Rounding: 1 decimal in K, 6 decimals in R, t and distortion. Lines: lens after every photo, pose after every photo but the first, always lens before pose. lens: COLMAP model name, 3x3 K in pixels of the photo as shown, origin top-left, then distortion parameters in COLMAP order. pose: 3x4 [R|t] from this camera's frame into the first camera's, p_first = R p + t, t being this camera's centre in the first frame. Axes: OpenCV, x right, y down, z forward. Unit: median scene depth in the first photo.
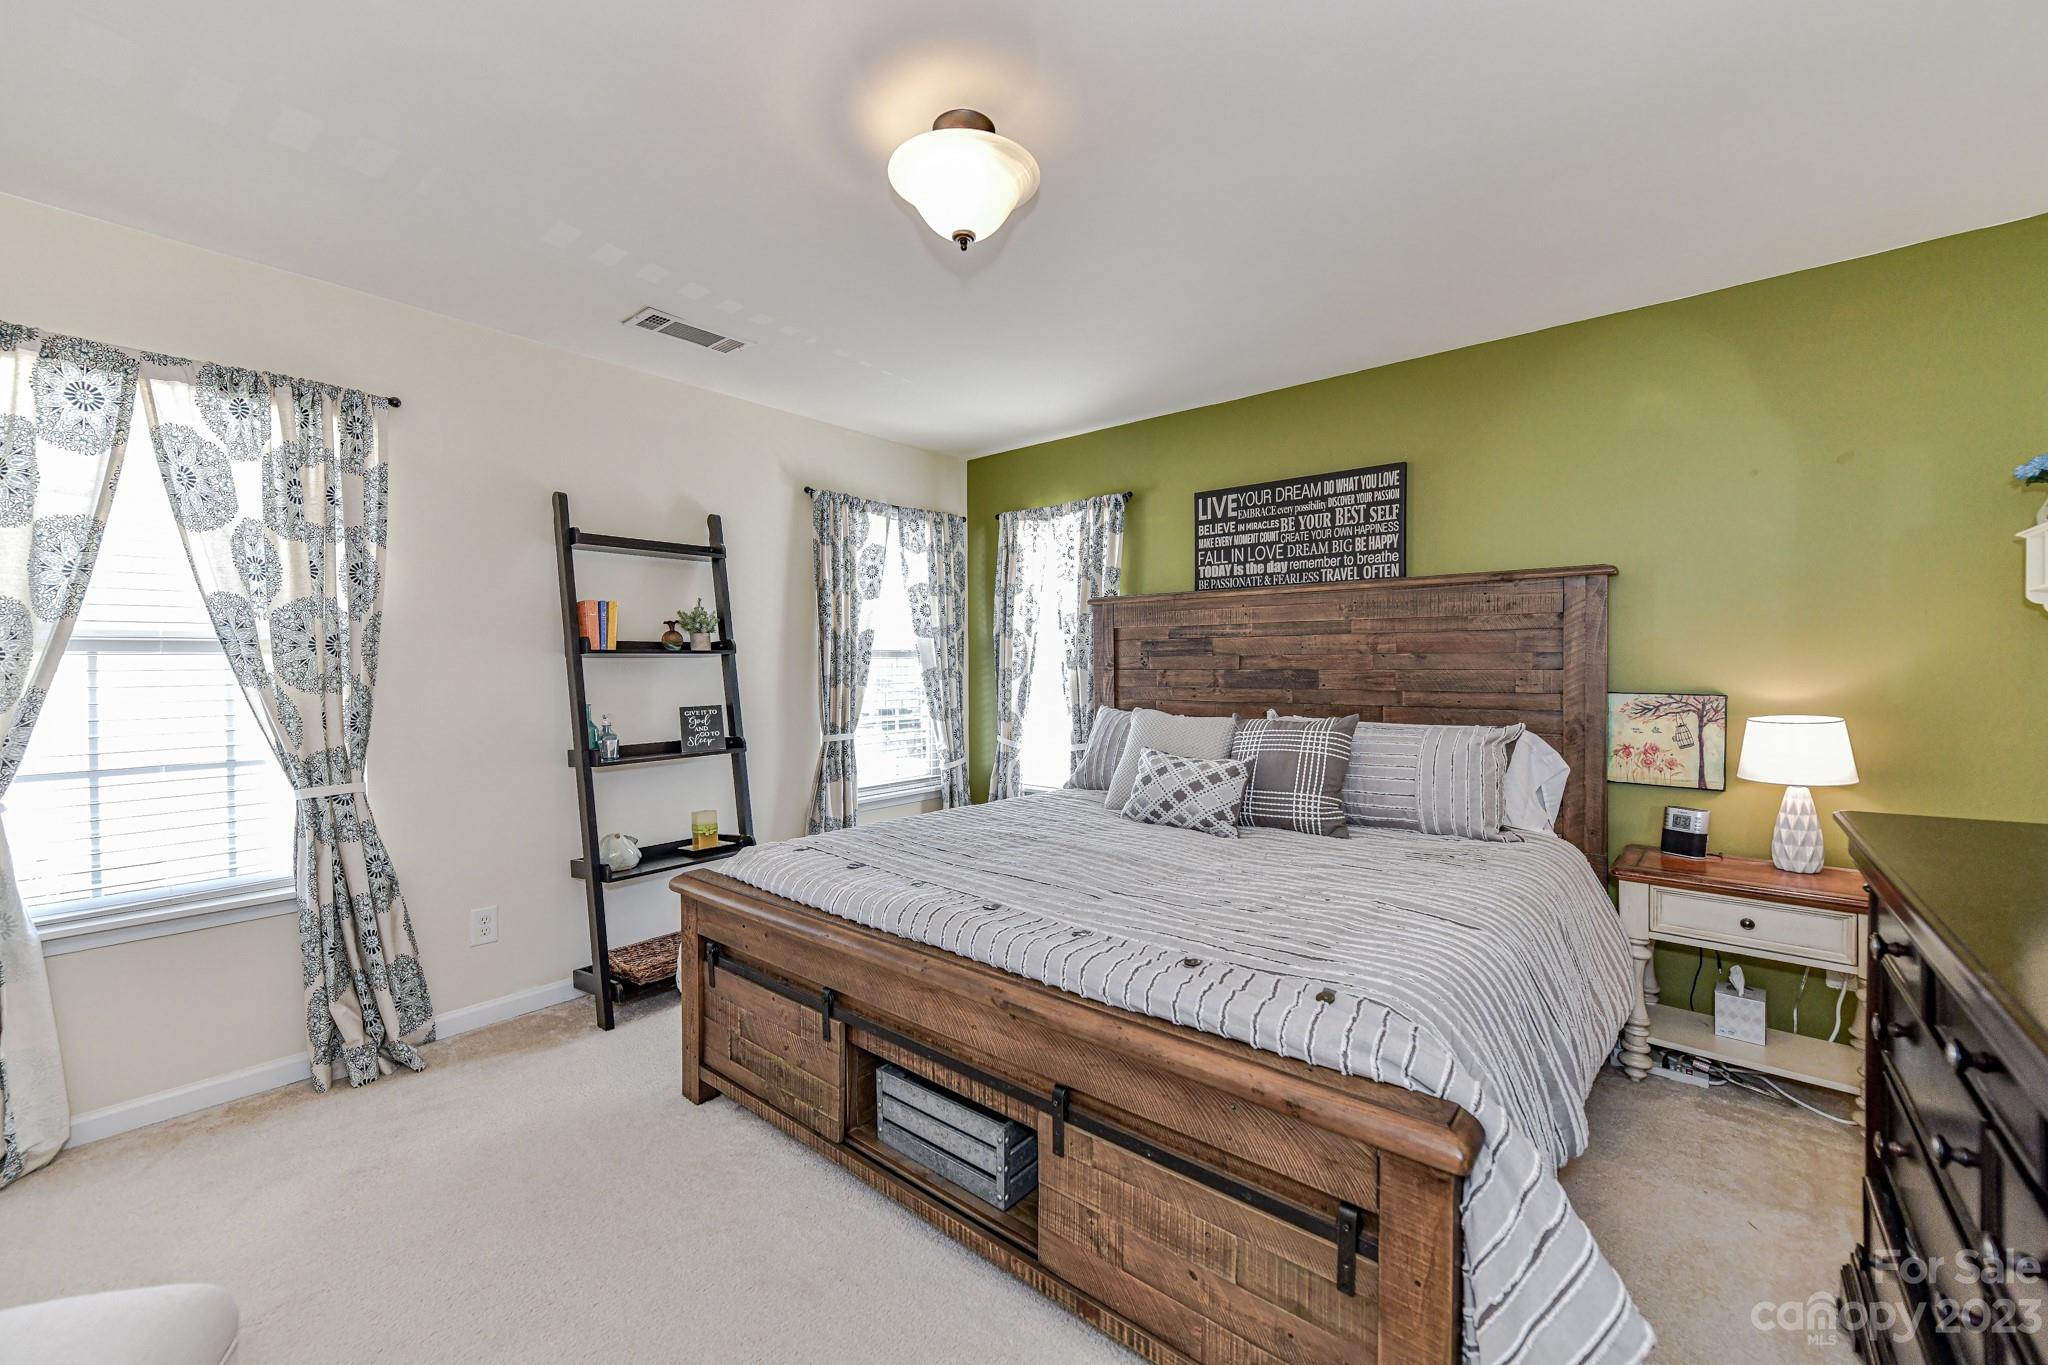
lens RADIAL K [[818.4, 0, 1025.7], [0, 818.4, 682.2], [0, 0, 1]] dist [0.003663, -0.001939]
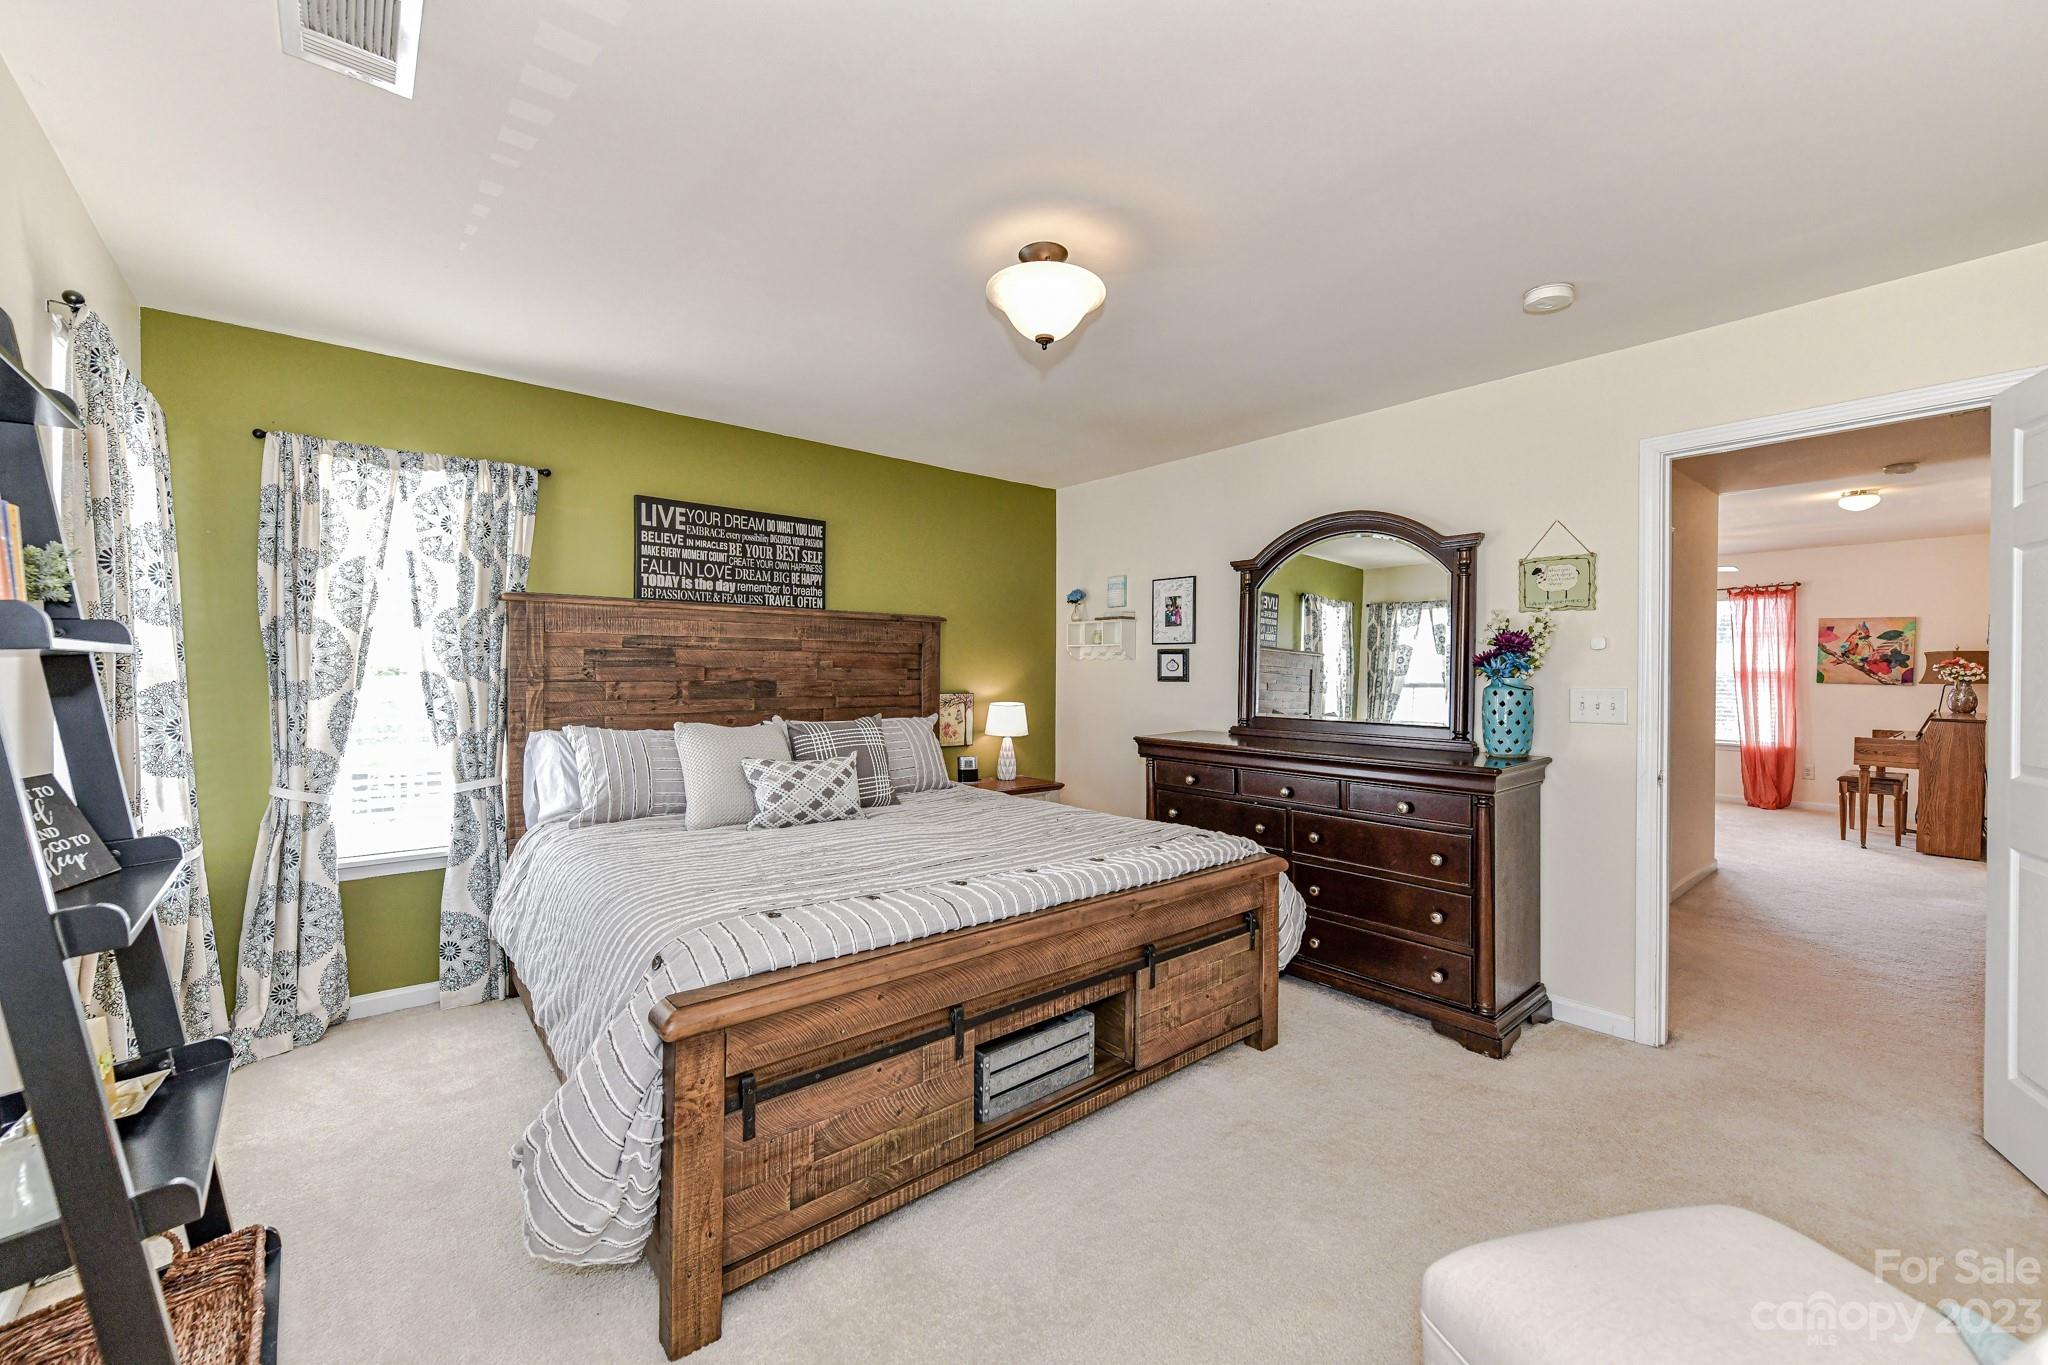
lens RADIAL K [[818.4, 0, 1008.8], [0, 818.4, 682.5], [0, 0, 1]] dist [0.003663, -0.001939]
pose [[0.168805, -0.006148, 0.985630, -0.695385], [0.019659, 0.999803, 0.002870, -0.008864], [-0.985453, 0.018892, 0.168893, 0.445301]]
